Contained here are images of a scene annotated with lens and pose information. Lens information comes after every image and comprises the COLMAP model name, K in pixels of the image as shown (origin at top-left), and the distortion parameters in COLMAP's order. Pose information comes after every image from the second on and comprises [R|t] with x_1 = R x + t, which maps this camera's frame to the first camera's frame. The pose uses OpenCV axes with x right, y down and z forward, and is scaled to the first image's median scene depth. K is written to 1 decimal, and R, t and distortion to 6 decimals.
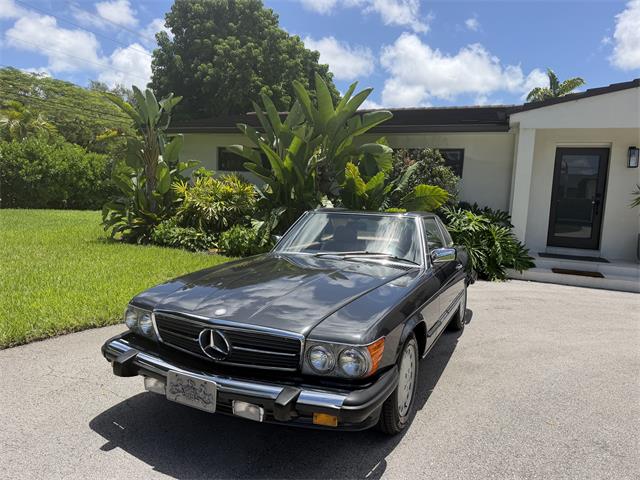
lens RADIAL K [[447.3, 0, 322.5], [0, 447.3, 242.2], [0, 0, 1]] dist [0.037153, -0.056636]
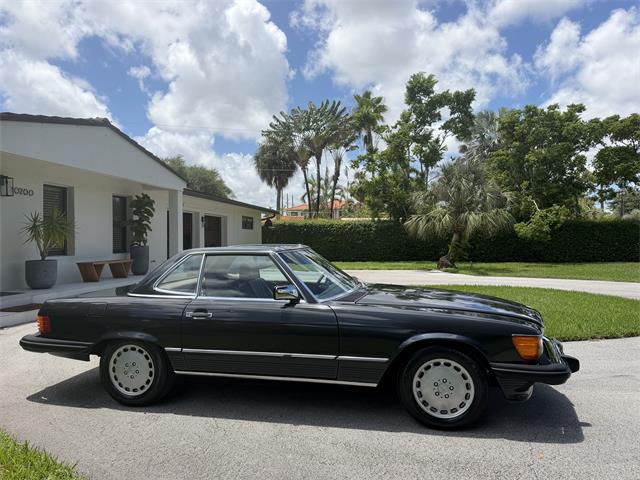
lens RADIAL K [[447.3, 0, 317.9], [0, 447.3, 247.2], [0, 0, 1]] dist [0.037153, -0.056636]
pose [[-0.213877, -0.058845, 0.975087, -0.447881], [0.089810, 0.992772, 0.079611, -0.073627], [-0.972723, 0.104599, -0.207046, 0.563604]]
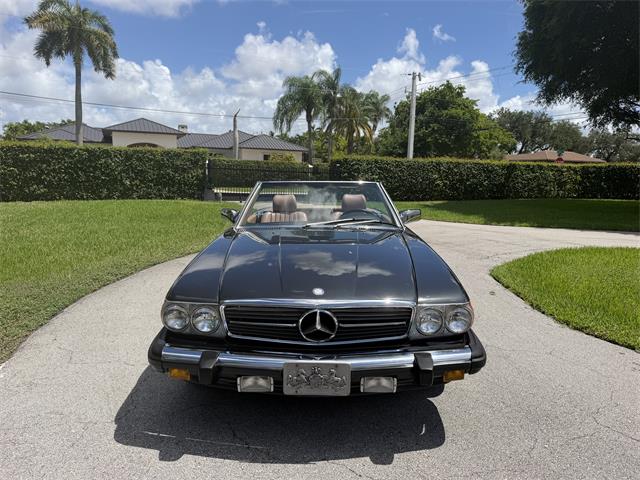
lens RADIAL K [[447.3, 0, 319.4], [0, 447.3, 247.3], [0, 0, 1]] dist [0.037153, -0.056636]
pose [[0.906210, -0.098786, 0.411127, -0.161784], [0.065464, 0.993380, 0.094392, -0.005711], [-0.417730, -0.058625, 0.906678, 0.046040]]
